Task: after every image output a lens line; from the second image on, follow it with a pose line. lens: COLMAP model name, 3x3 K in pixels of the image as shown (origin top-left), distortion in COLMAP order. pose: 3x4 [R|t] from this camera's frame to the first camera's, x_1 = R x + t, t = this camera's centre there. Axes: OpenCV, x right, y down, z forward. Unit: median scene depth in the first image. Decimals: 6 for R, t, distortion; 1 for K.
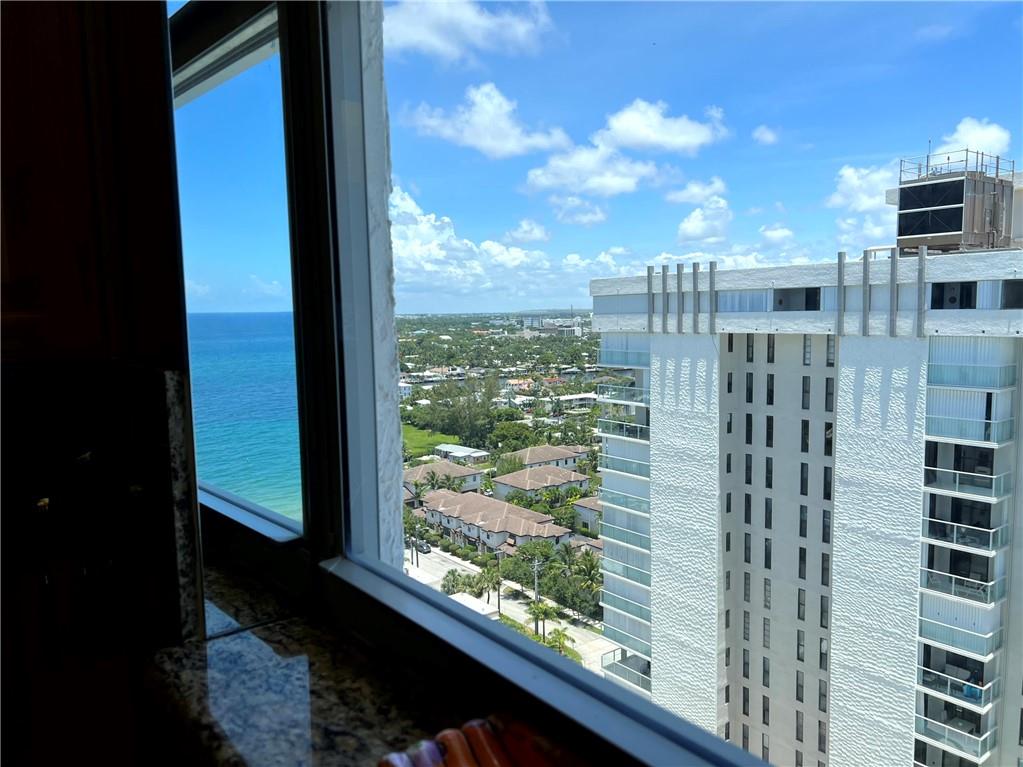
lens RADIAL K [[770.5, 0, 513.8], [0, 770.5, 389.7], [0, 0, 1]] dist [0.056189, -0.000852]
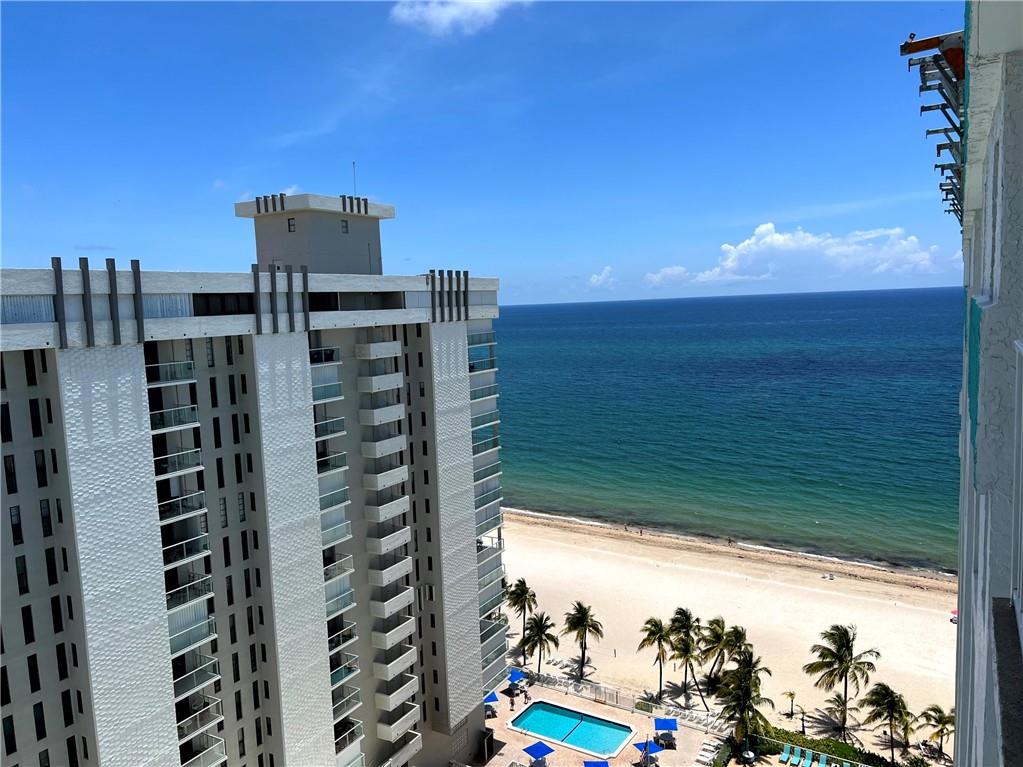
lens RADIAL K [[770.5, 0, 514.7], [0, 770.5, 381.7], [0, 0, 1]] dist [0.056189, -0.000852]
pose [[-0.380627, -0.074565, 0.921718, -0.721223], [0.131390, 0.982270, 0.133721, -0.090134], [-0.915347, 0.172002, -0.364082, 0.932677]]
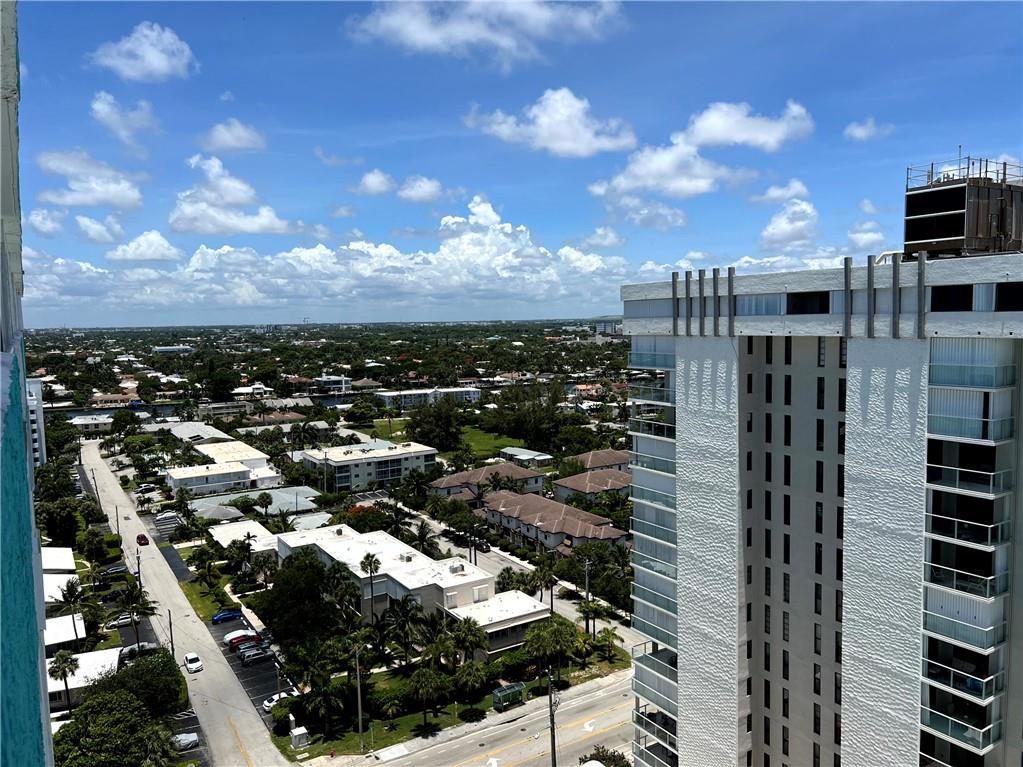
lens RADIAL K [[770.5, 0, 508.1], [0, 770.5, 378.8], [0, 0, 1]] dist [0.056189, -0.000852]
pose [[0.994647, 0.003530, -0.103266, 0.064468], [-0.005779, 0.999753, -0.021481, 0.009251], [0.103165, 0.021963, 0.994422, -0.069094]]
